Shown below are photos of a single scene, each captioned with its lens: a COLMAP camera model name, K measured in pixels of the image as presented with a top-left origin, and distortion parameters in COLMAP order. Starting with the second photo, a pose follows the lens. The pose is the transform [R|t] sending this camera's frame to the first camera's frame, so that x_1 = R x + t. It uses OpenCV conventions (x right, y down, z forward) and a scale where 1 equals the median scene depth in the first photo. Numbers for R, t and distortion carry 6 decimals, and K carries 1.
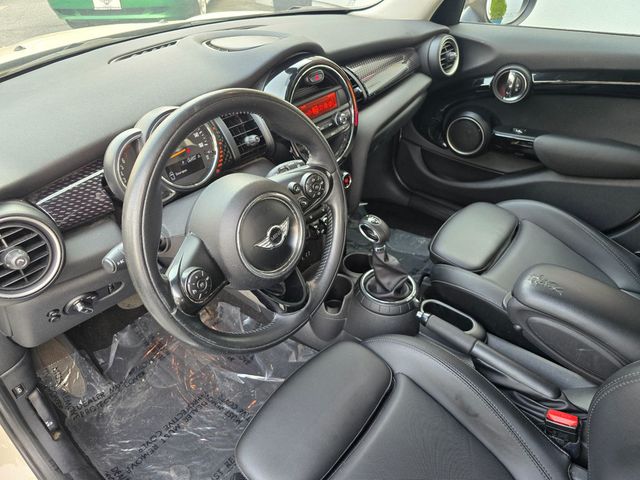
lens RADIAL K [[426.6, 0, 319.2], [0, 426.6, 231.7], [0, 0, 1]] dist [0.068294, -0.085116]
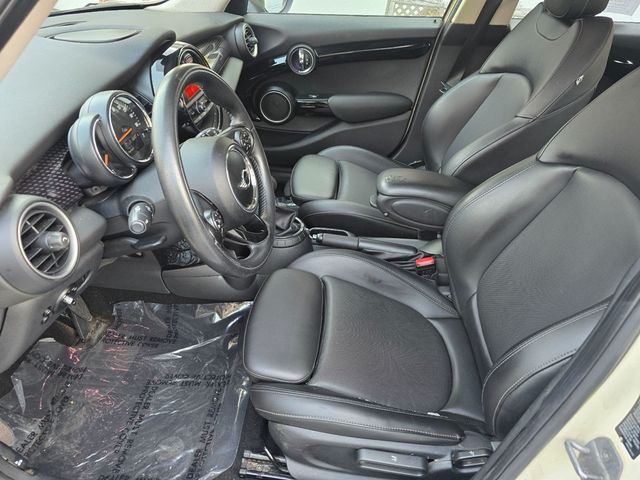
lens RADIAL K [[430.1, 0, 319.7], [0, 430.1, 236.5], [0, 0, 1]] dist [0.023599, -0.029075]
pose [[0.820404, -0.288649, 0.493577, -0.300152], [0.282807, 0.955088, 0.088475, 0.062240], [-0.496948, 0.067002, 0.865190, -0.099296]]
